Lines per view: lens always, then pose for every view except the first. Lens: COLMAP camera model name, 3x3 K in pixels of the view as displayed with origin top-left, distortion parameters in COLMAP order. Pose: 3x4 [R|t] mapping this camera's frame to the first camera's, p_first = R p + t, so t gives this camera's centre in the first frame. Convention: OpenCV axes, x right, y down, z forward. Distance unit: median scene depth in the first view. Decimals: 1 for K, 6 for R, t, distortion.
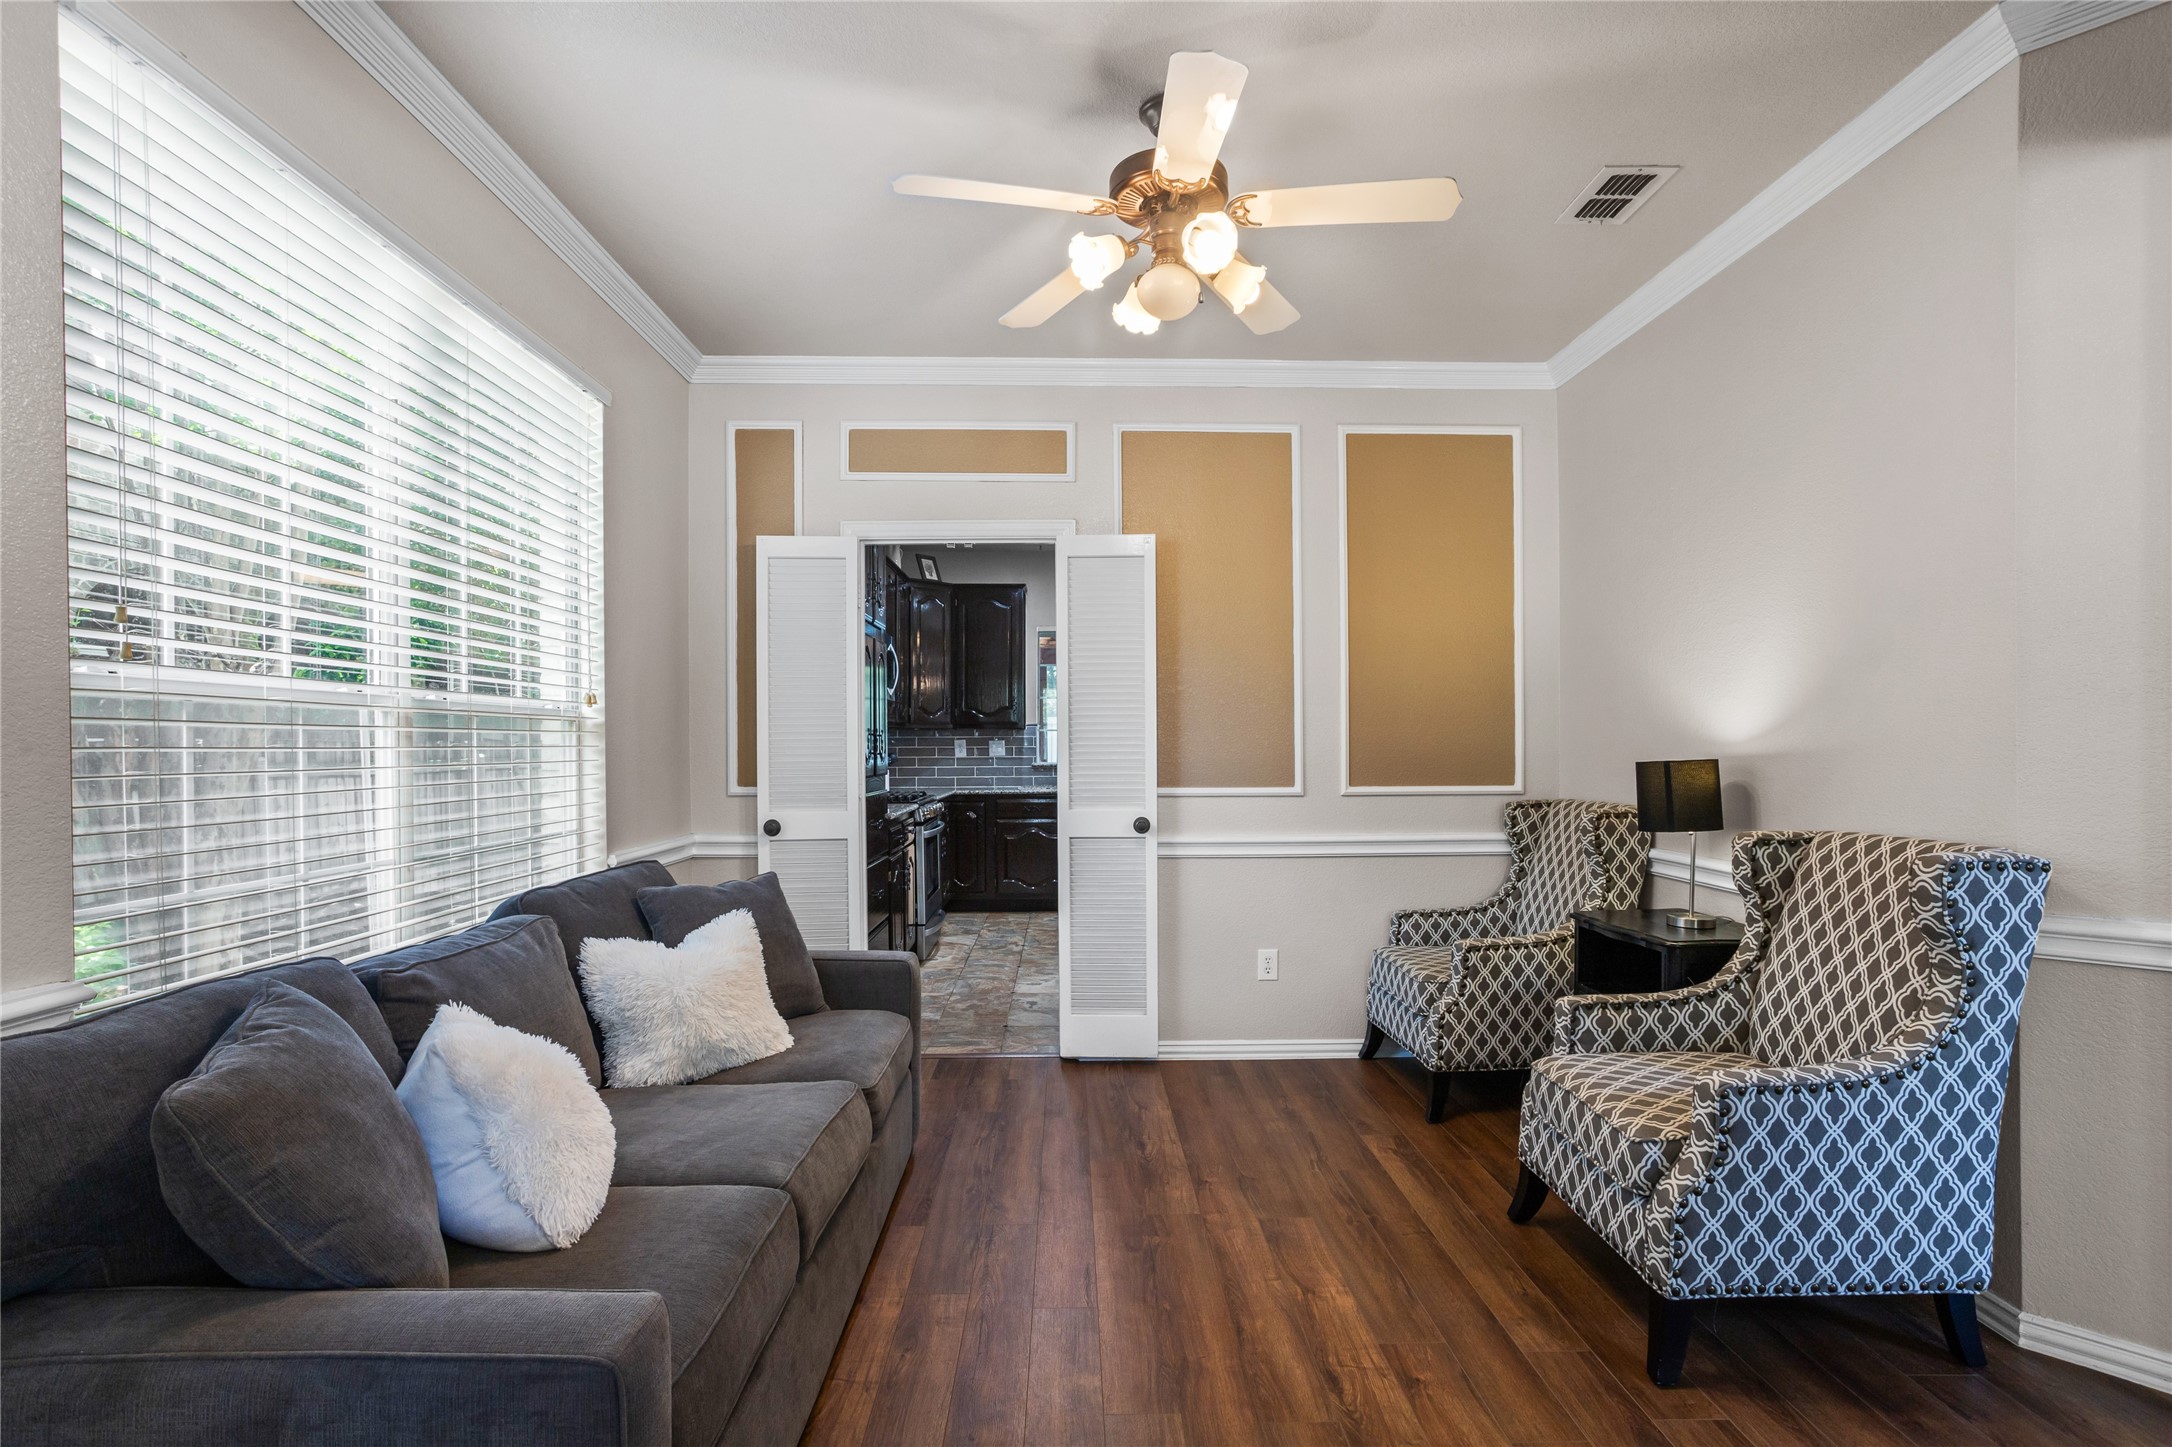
lens RADIAL K [[1053.4, 0, 1081.0], [0, 1053.4, 737.3], [0, 0, 1]] dist [-0.052227, 0.035058]
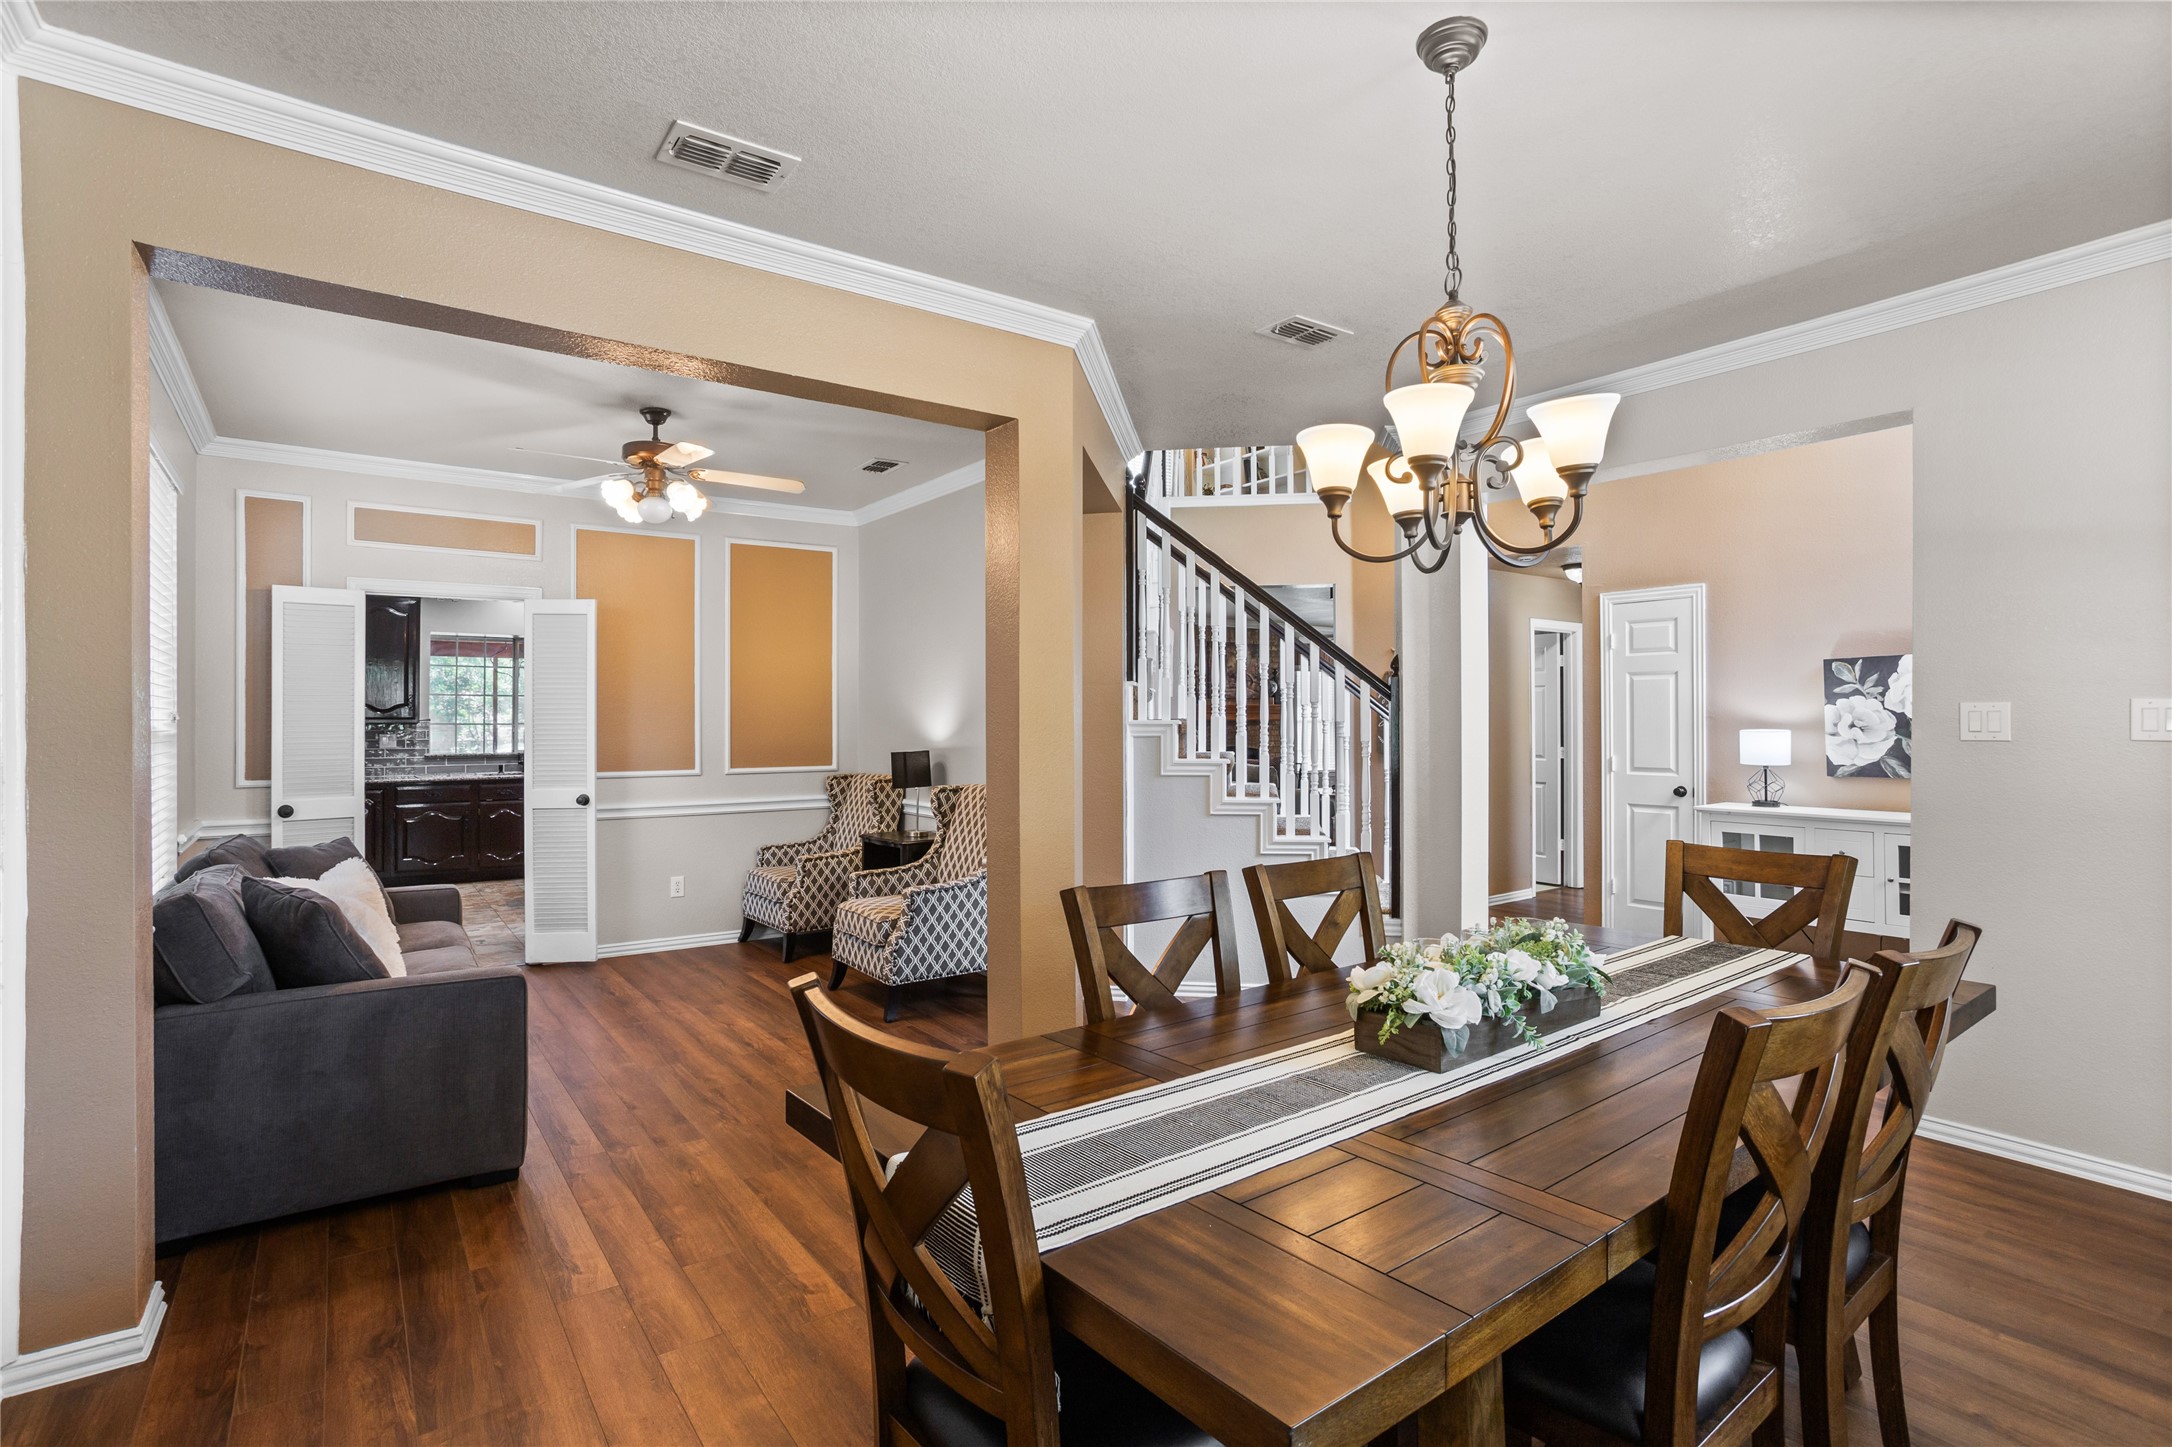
lens RADIAL K [[1069.7, 0, 1080.0], [0, 1069.7, 721.3], [0, 0, 1]] dist [-0.051405, 0.037720]
pose [[0.819253, -0.000642, 0.573432, -0.286607], [-0.002464, 0.999986, 0.004639, -0.040346], [-0.573427, -0.005213, 0.819240, -0.752715]]
